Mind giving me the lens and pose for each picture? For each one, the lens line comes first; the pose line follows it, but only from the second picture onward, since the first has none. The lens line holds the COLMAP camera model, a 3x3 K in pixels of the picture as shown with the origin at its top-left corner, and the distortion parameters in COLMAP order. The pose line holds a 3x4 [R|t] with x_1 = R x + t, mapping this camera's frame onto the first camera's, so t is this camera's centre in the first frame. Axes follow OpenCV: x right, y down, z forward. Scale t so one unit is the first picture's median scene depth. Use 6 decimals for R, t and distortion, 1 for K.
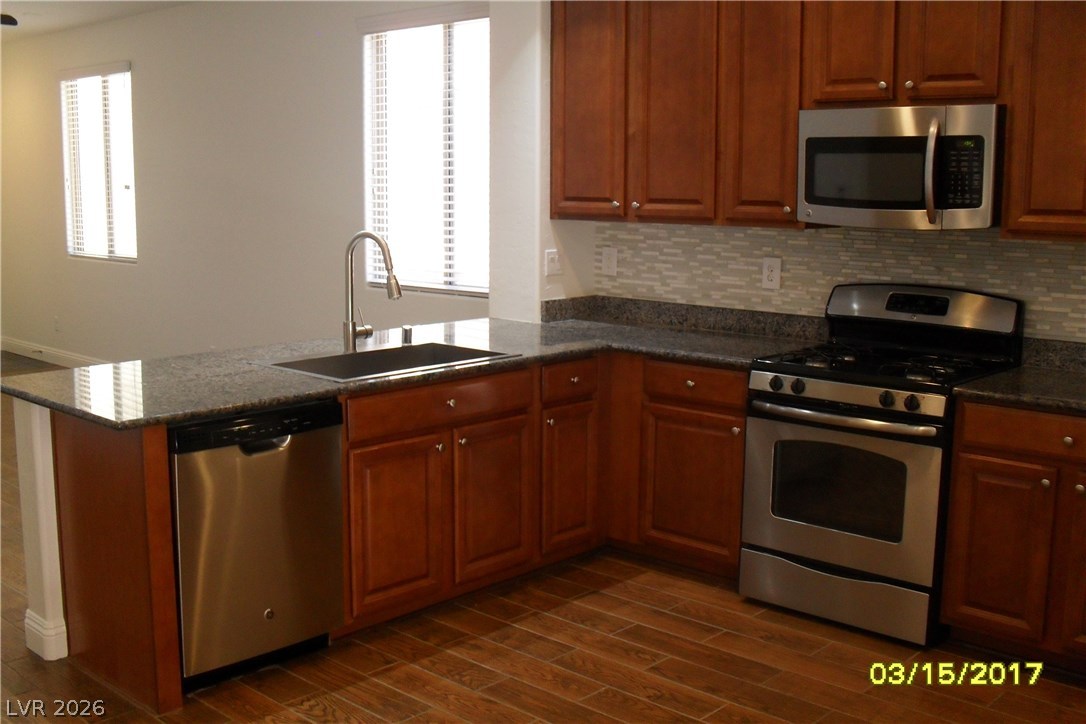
lens RADIAL K [[1166.3, 0, 545.0], [0, 1166.3, 367.3], [0, 0, 1]] dist [-0.132416, 0.000000]
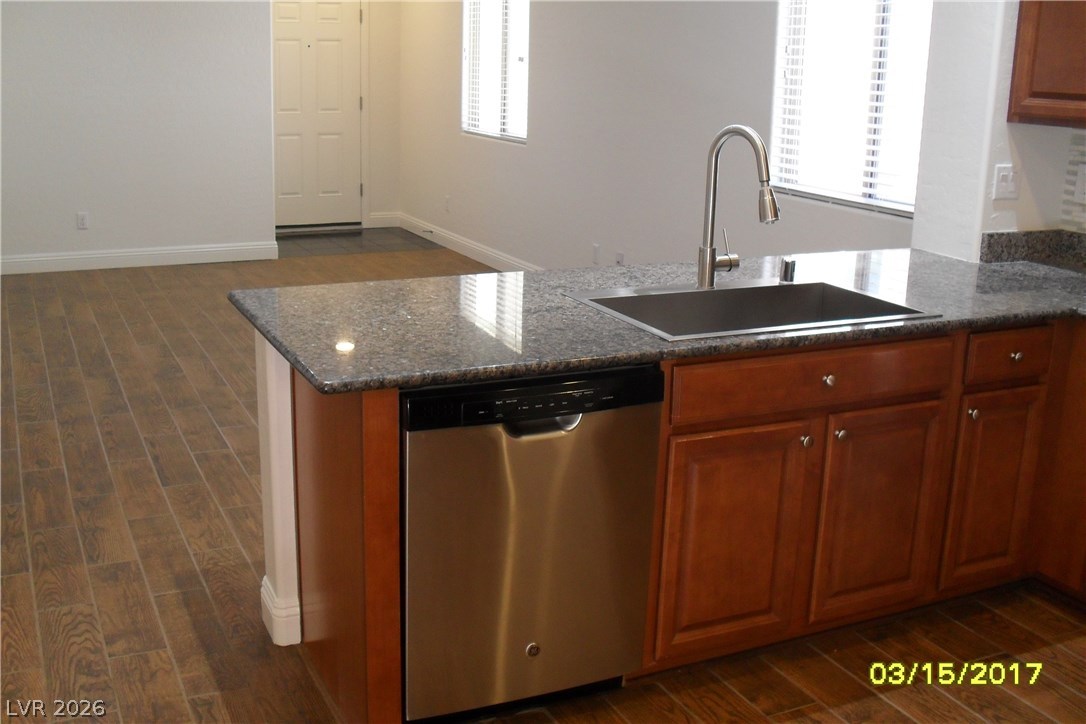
lens RADIAL K [[1166.3, 0, 545.6], [0, 1166.3, 361.9], [0, 0, 1]] dist [-0.132416, 0.000000]
pose [[0.927434, 0.113105, -0.356473, 0.007836], [-0.079840, 0.991076, 0.106740, -0.037262], [0.365364, -0.070533, 0.928189, 0.266162]]
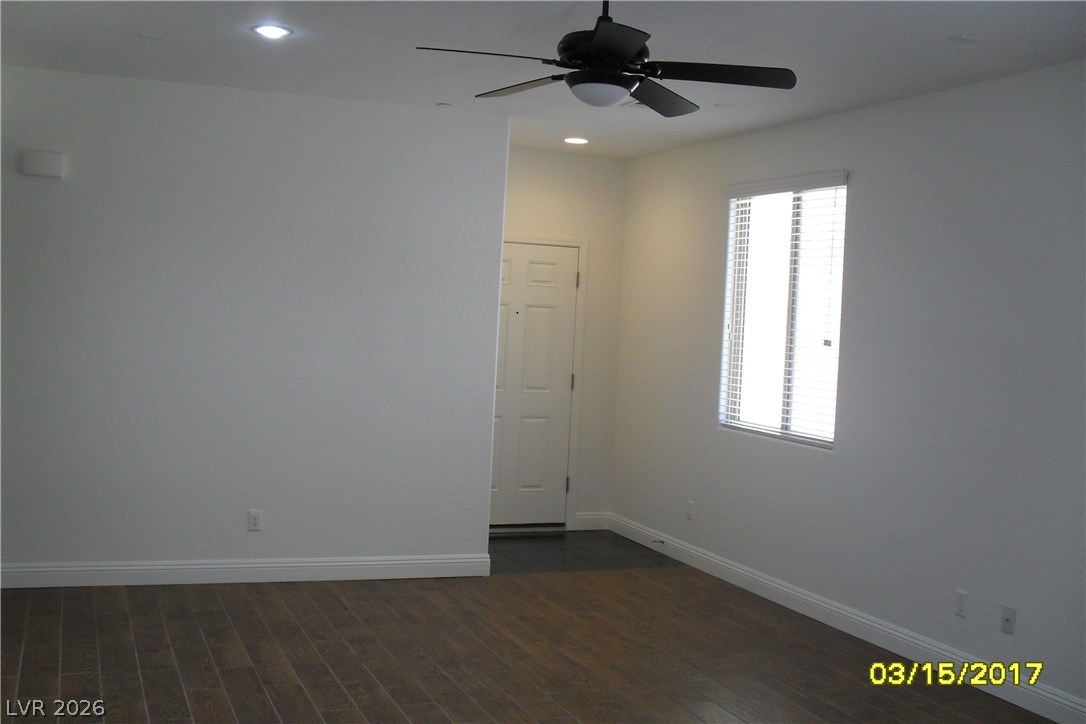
lens RADIAL K [[1166.3, 0, 546.7], [0, 1166.3, 360.8], [0, 0, 1]] dist [-0.132416, 0.000000]
pose [[0.906486, 0.059198, -0.418066, -0.409257], [-0.114031, 0.987655, -0.107398, -0.089646], [0.406547, 0.145027, 0.902046, 0.501950]]
